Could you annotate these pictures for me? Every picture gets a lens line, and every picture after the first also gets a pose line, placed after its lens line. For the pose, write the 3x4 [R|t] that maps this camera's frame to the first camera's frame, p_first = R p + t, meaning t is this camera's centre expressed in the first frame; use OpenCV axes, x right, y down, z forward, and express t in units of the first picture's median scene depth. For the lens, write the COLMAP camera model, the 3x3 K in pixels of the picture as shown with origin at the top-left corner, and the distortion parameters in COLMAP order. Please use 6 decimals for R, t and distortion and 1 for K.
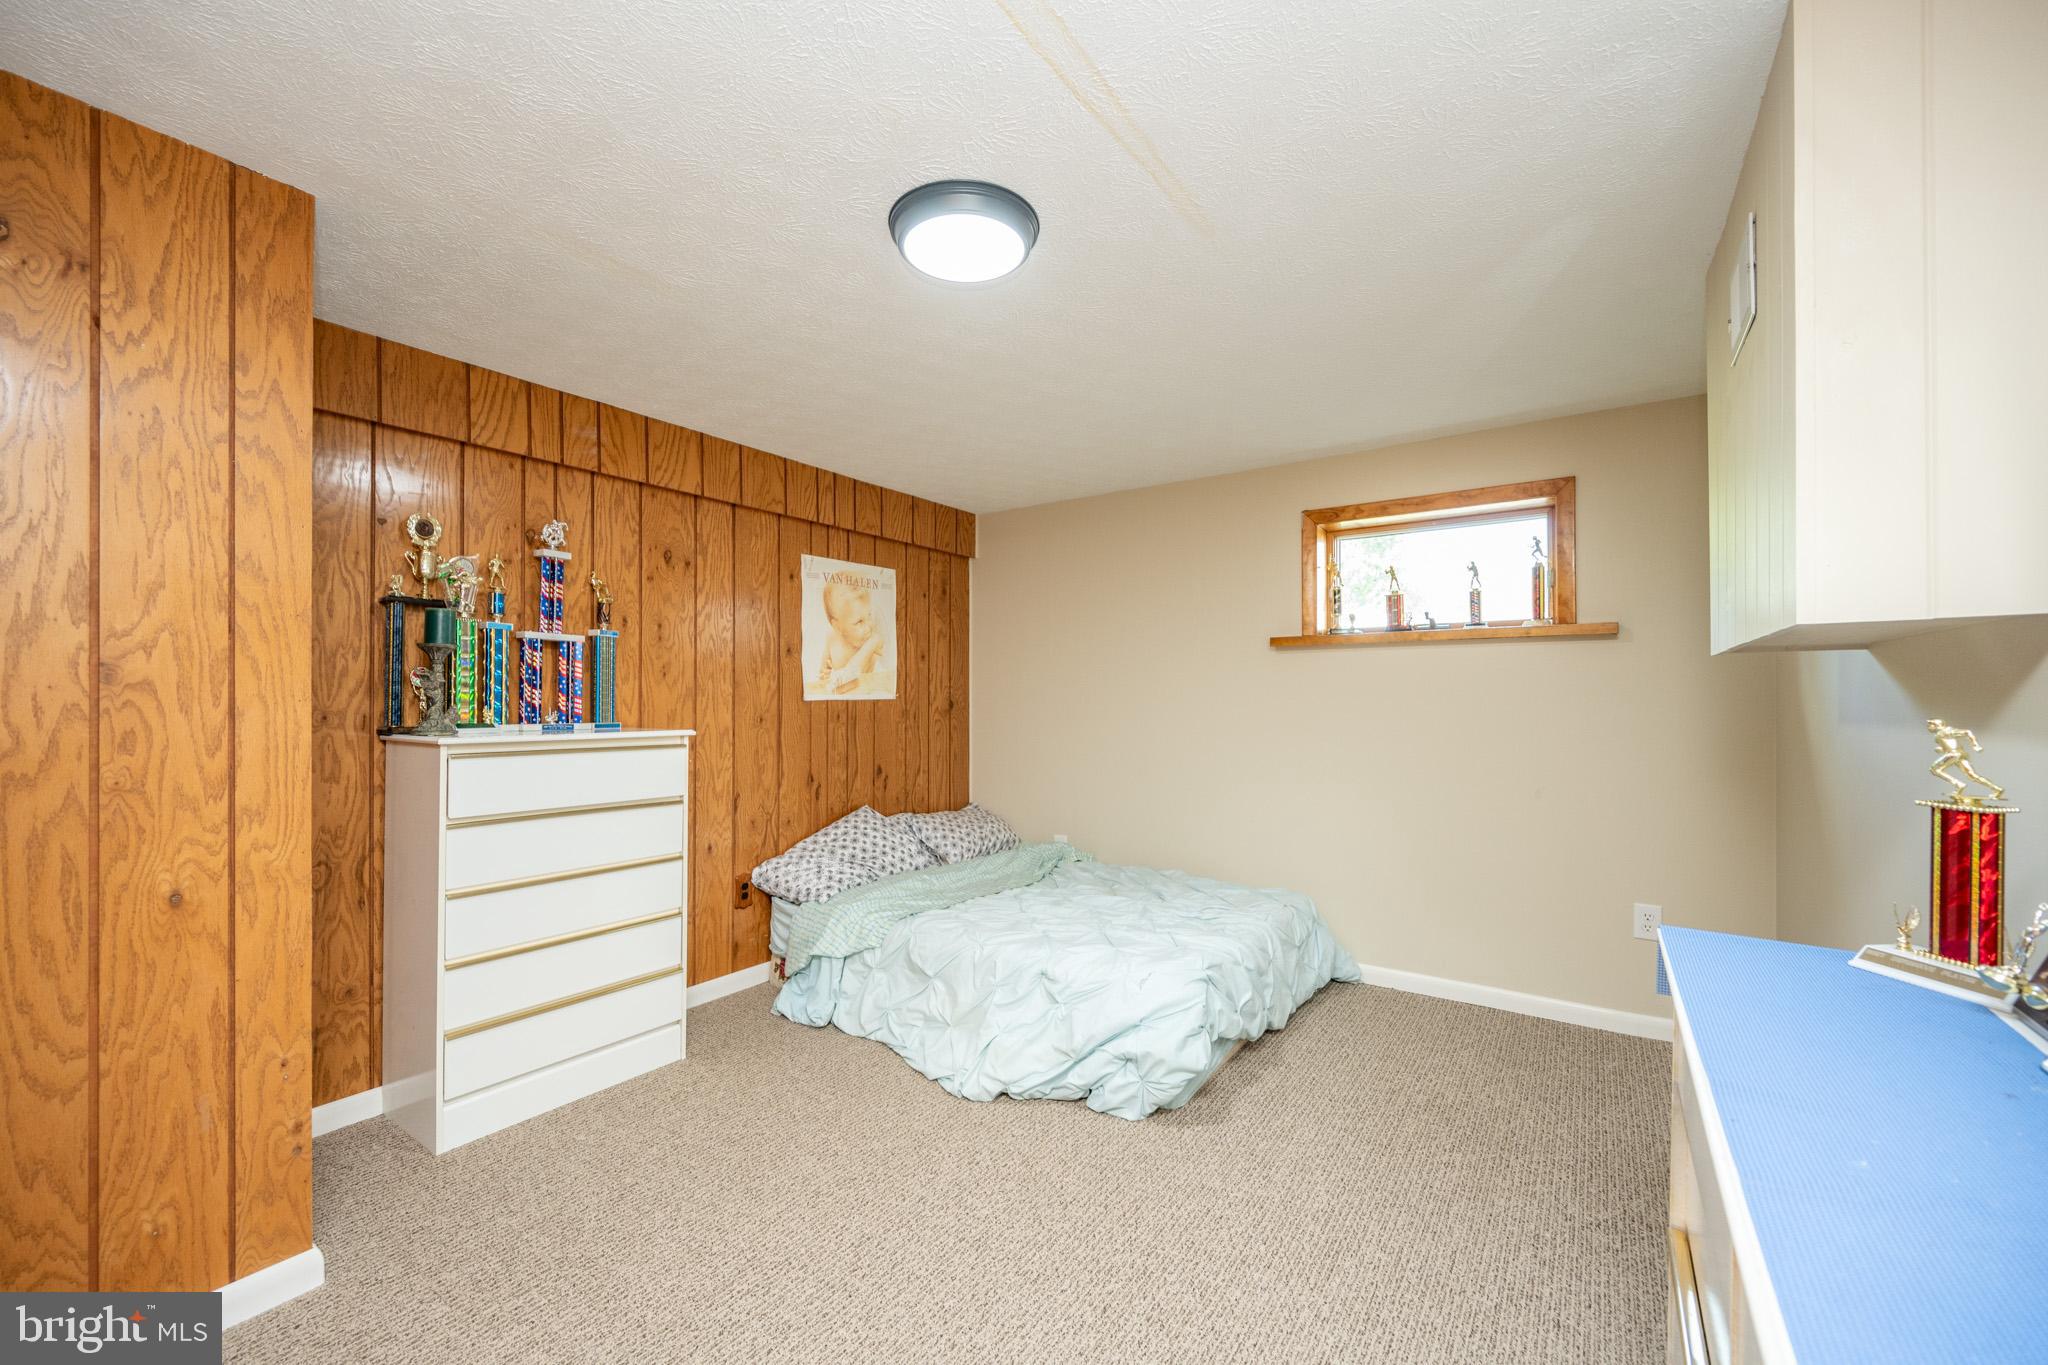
lens RADIAL K [[812.6, 0, 1023.6], [0, 812.6, 695.2], [0, 0, 1]] dist [-0.001222, -0.000328]
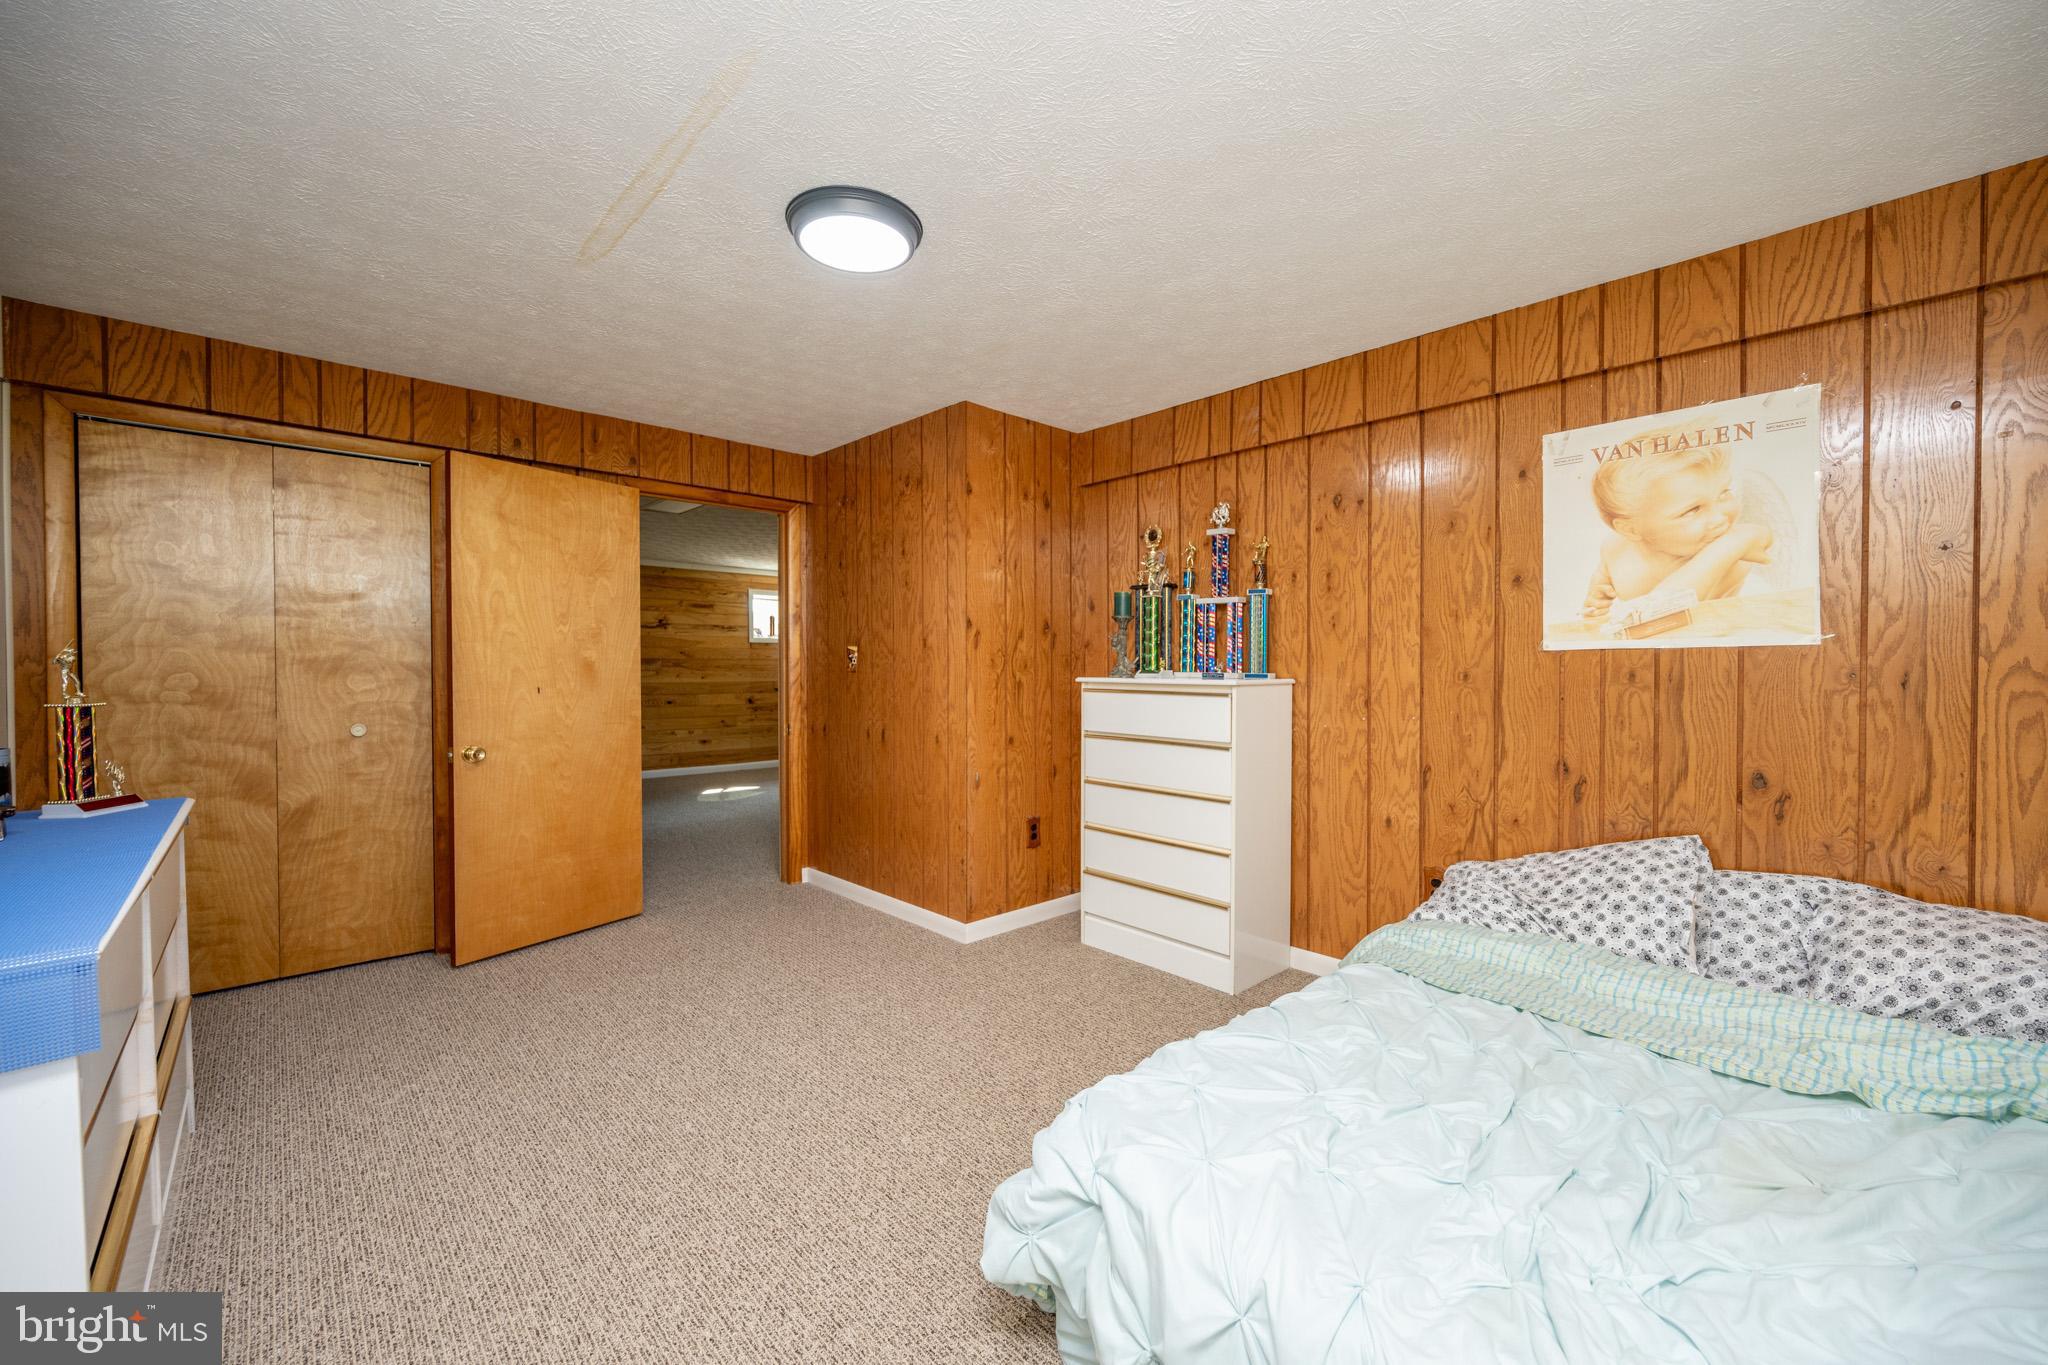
lens RADIAL K [[803.7, 0, 1024.4], [0, 803.7, 676.9], [0, 0, 1]] dist [-0.001690, -0.000256]
pose [[-0.204806, 0.014774, -0.978691, 0.522943], [0.005136, 0.999889, 0.014019, 0.018753], [0.978789, -0.002155, -0.204859, 0.777474]]
